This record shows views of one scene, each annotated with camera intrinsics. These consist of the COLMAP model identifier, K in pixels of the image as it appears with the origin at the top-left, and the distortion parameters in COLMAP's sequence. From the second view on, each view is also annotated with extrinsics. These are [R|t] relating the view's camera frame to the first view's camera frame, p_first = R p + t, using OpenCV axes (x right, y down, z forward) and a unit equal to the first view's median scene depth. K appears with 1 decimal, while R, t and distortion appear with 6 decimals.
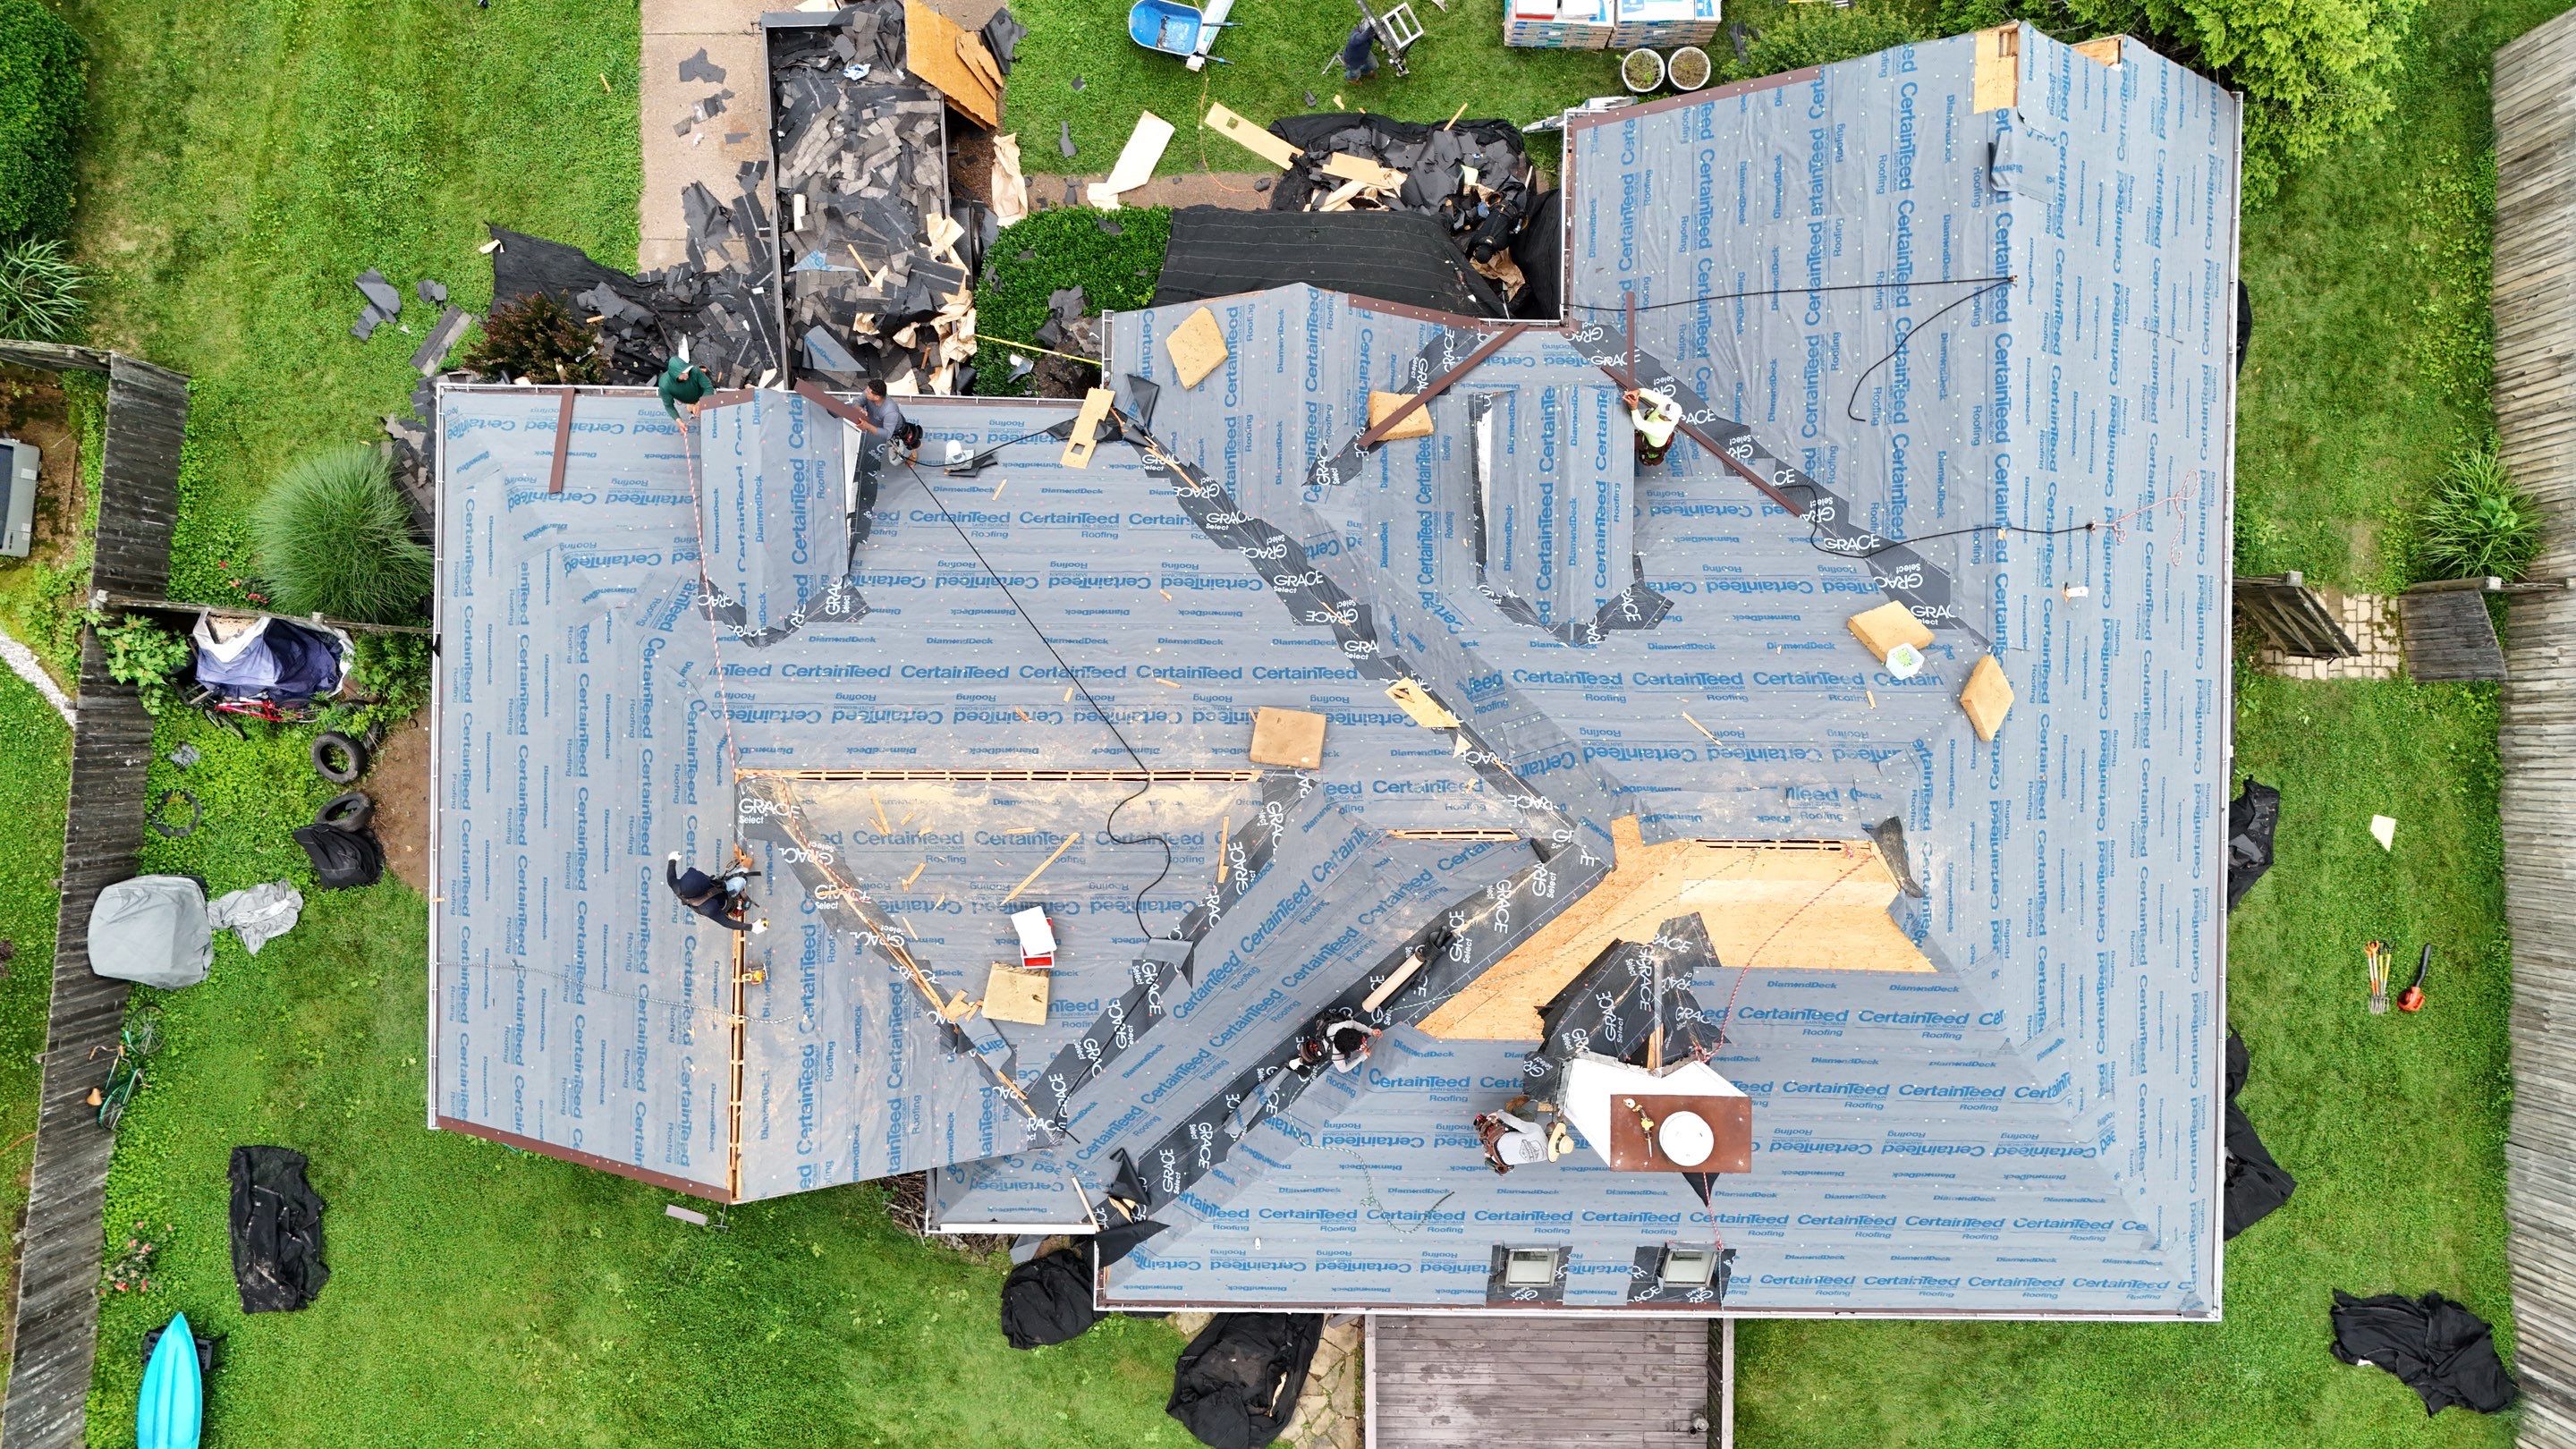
lens RADIAL K [[1892.4, 0, 1288.9], [0, 1892.4, 724.1], [0, 0, 1]] dist [0.081642, -0.079507]
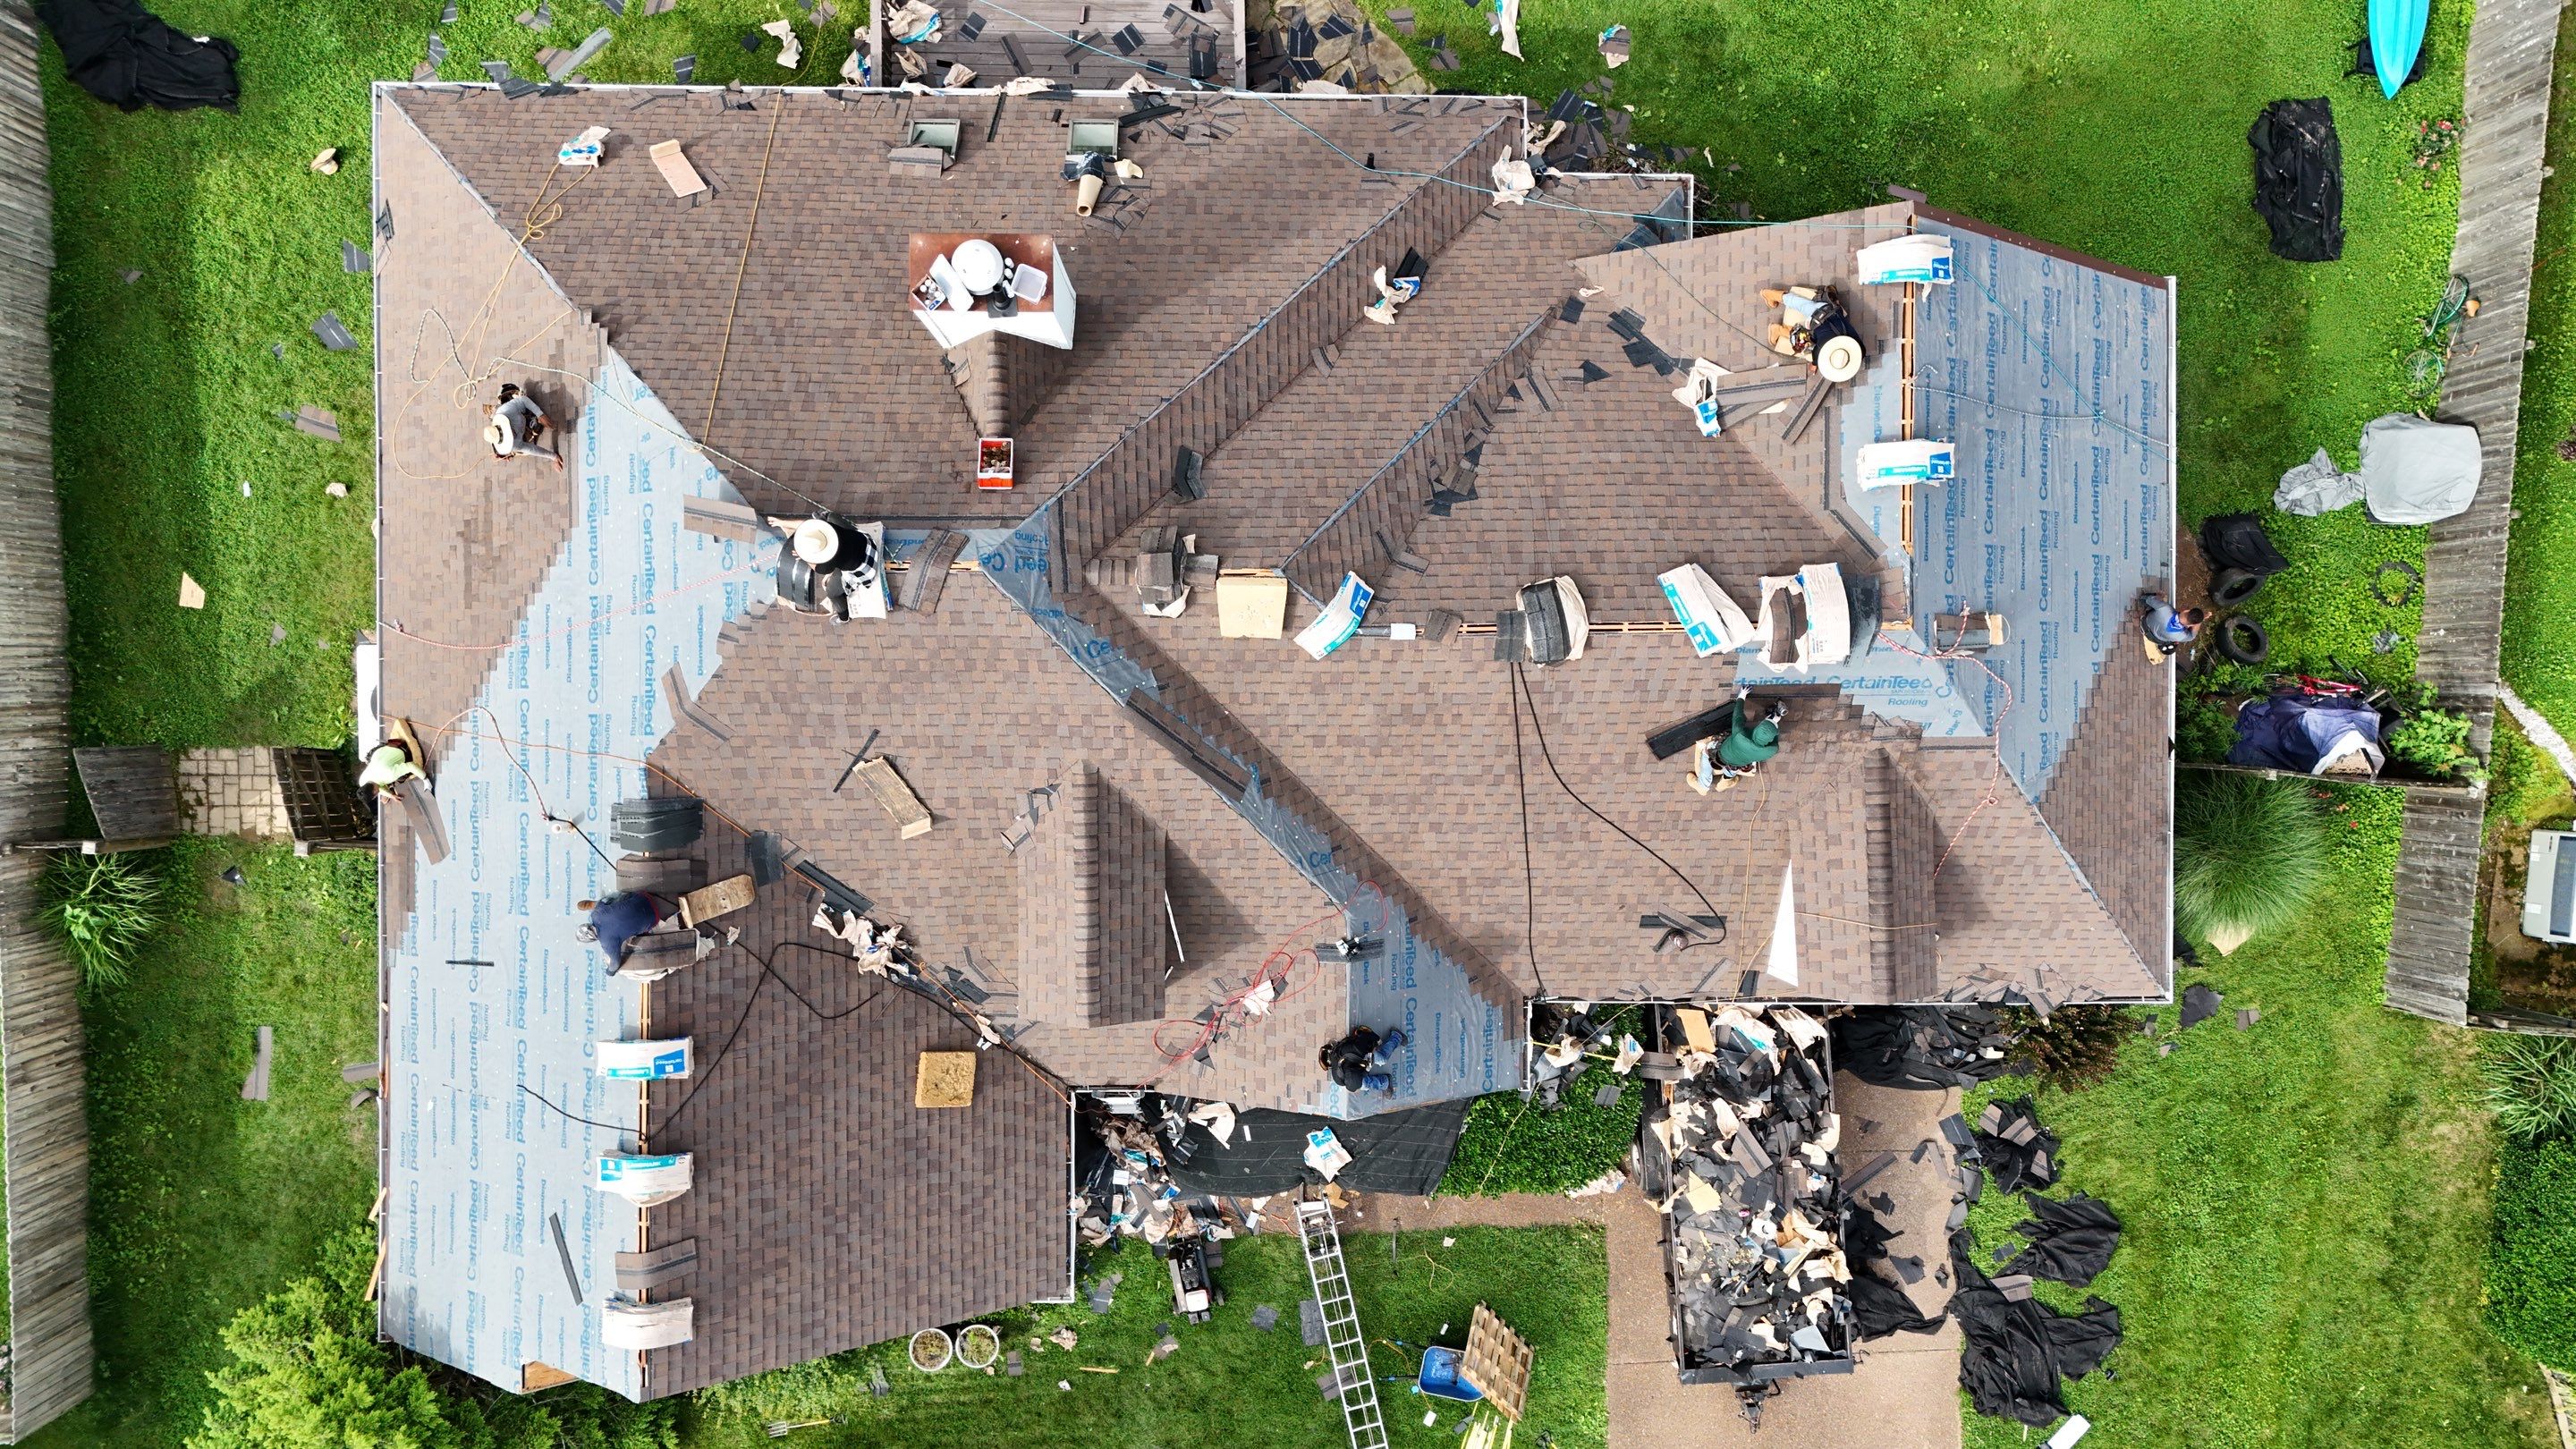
lens RADIAL K [[1892.4, 0, 1288.9], [0, 1892.4, 724.1], [0, 0, 1]] dist [0.081642, -0.079507]
pose [[-0.998331, 0.015042, -0.055763, 0.076556], [-0.014268, -0.999797, -0.014248, -0.005854], [-0.055966, -0.013429, 0.998342, 0.000234]]
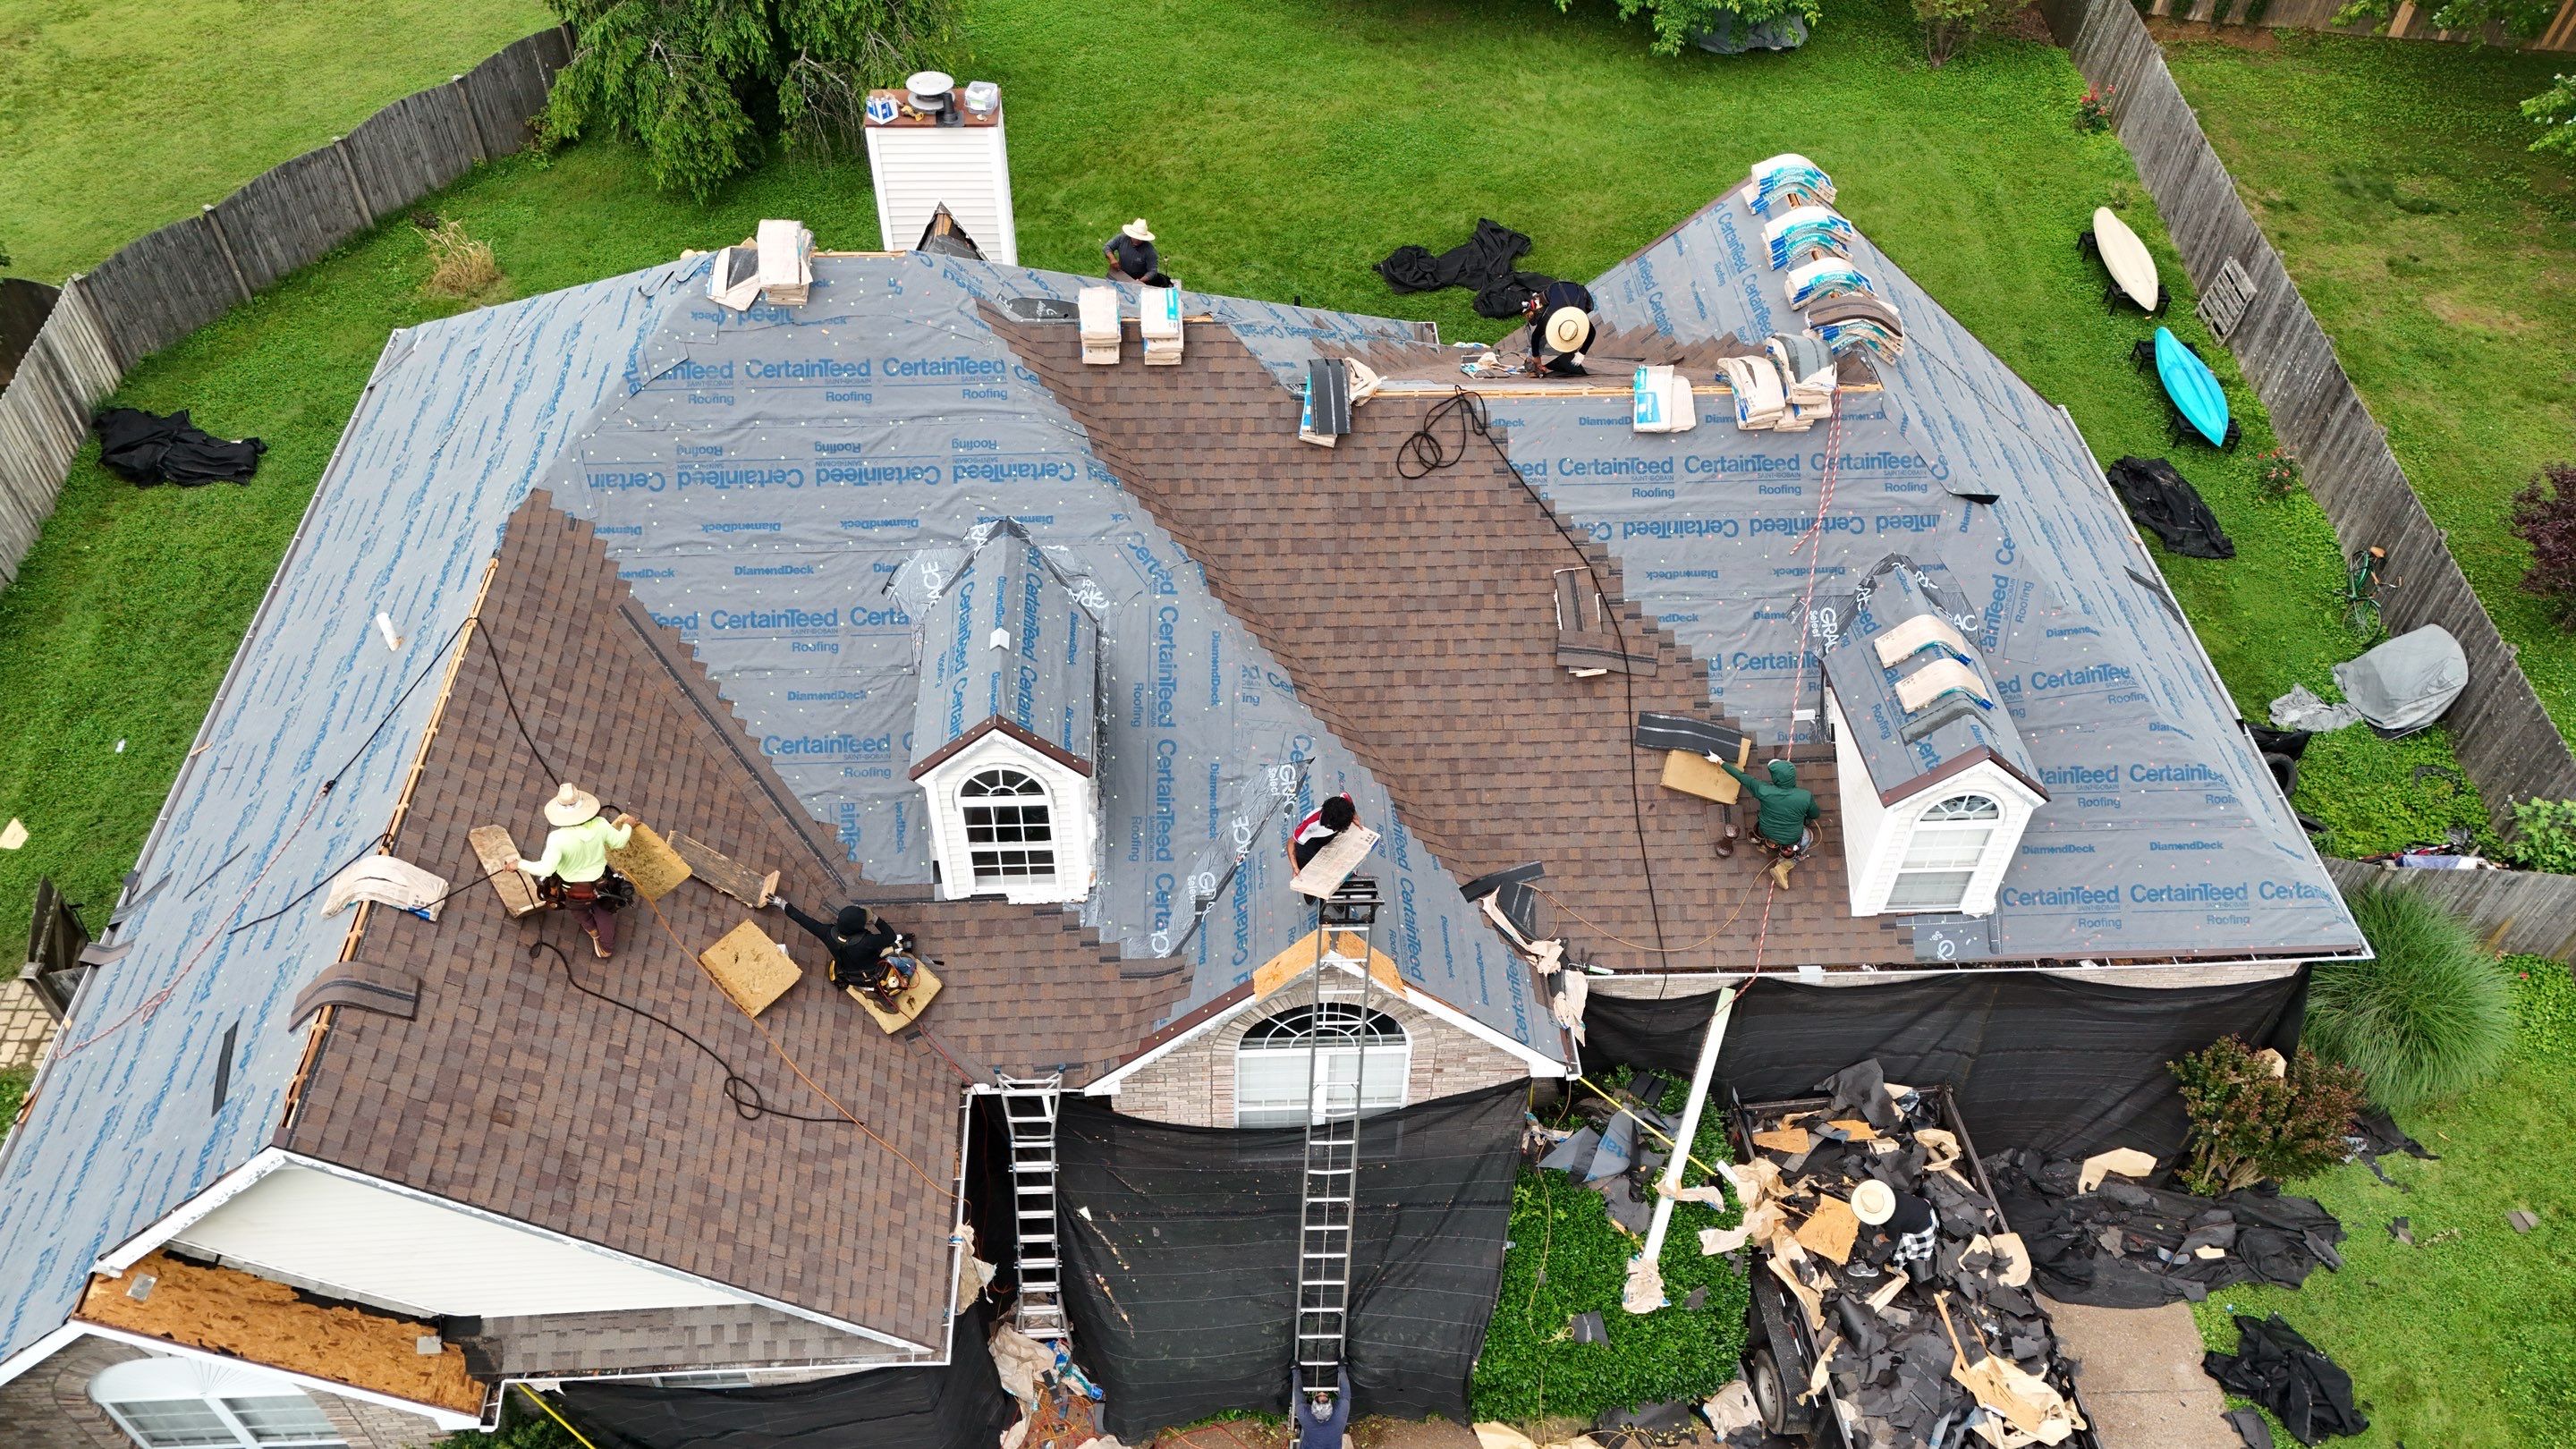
lens RADIAL K [[1892.4, 0, 1288.9], [0, 1892.4, 724.1], [0, 0, 1]] dist [0.081642, -0.079507]
pose [[-0.996568, 0.013749, -0.081632, 0.071902], [-0.066298, -0.723064, 0.687592, -0.576252], [-0.049571, 0.690644, 0.721494, 0.331222]]
